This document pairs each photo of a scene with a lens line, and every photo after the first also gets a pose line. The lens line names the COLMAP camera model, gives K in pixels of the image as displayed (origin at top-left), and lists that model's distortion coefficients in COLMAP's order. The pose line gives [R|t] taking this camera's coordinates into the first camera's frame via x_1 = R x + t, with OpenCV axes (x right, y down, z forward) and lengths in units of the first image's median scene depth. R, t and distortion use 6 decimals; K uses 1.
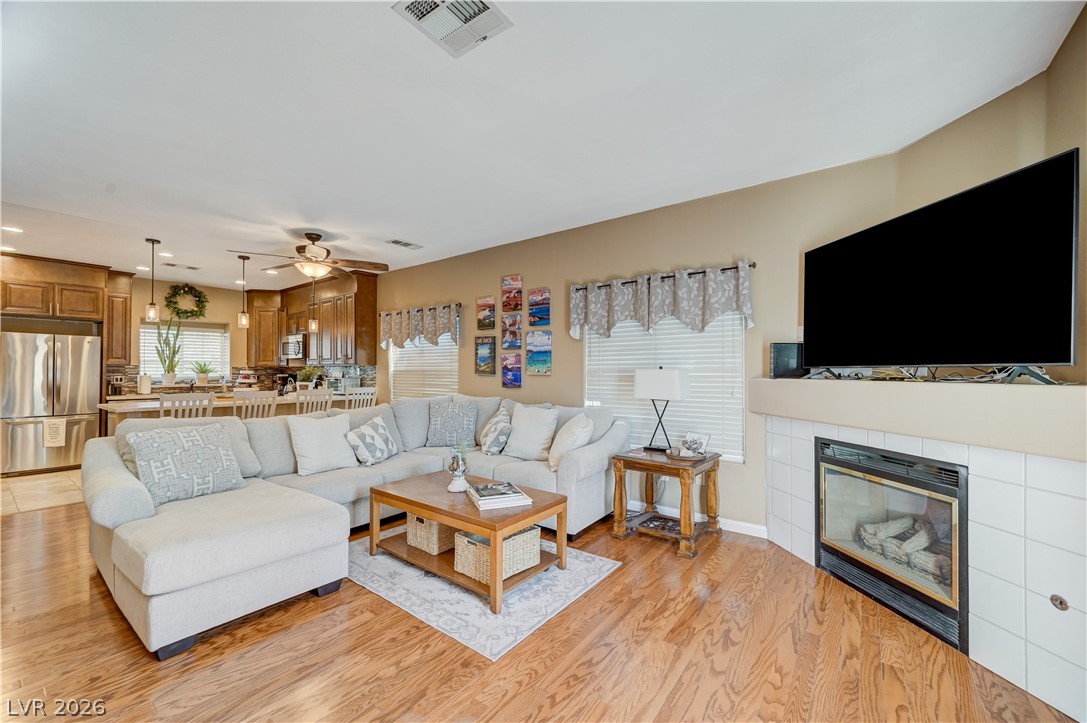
lens RADIAL K [[432.2, 0, 546.6], [0, 432.2, 366.9], [0, 0, 1]] dist [-0.000068, 0.000025]
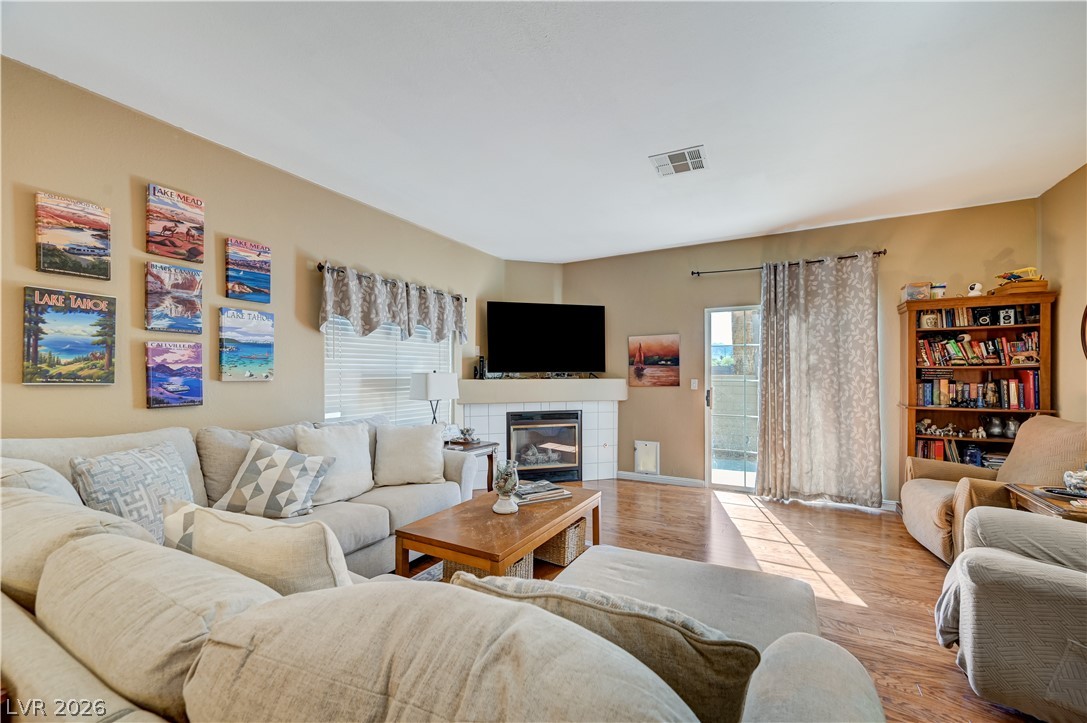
lens RADIAL K [[432.3, 0, 547.9], [0, 432.3, 374.7], [0, 0, 1]] dist [0.001878, 0.000454]
pose [[-0.142276, 0.000313, 0.989827, -0.502864], [-0.005710, 0.999983, -0.001137, 0.005387], [-0.989811, -0.005814, -0.142272, 0.487269]]
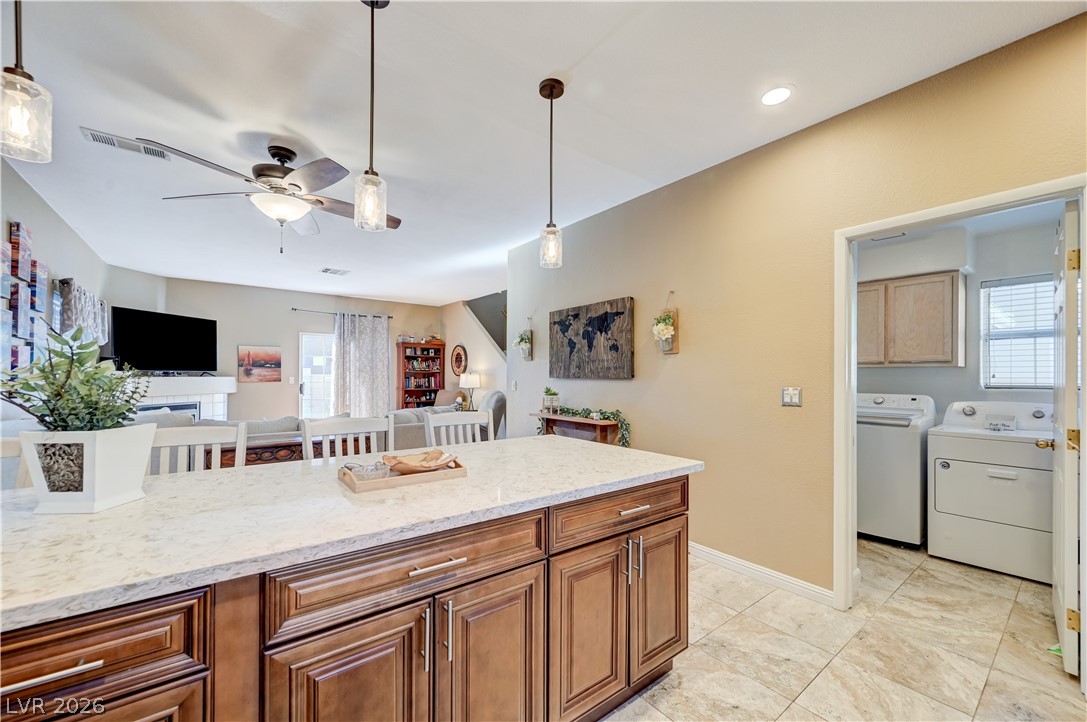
lens RADIAL K [[432.3, 0, 547.9], [0, 432.3, 374.2], [0, 0, 1]] dist [0.001878, 0.000454]
pose [[-0.964456, -0.004165, 0.264210, -0.776064], [-0.007072, 0.999924, -0.010052, 0.010353], [-0.264148, -0.011563, -0.964413, 1.086272]]
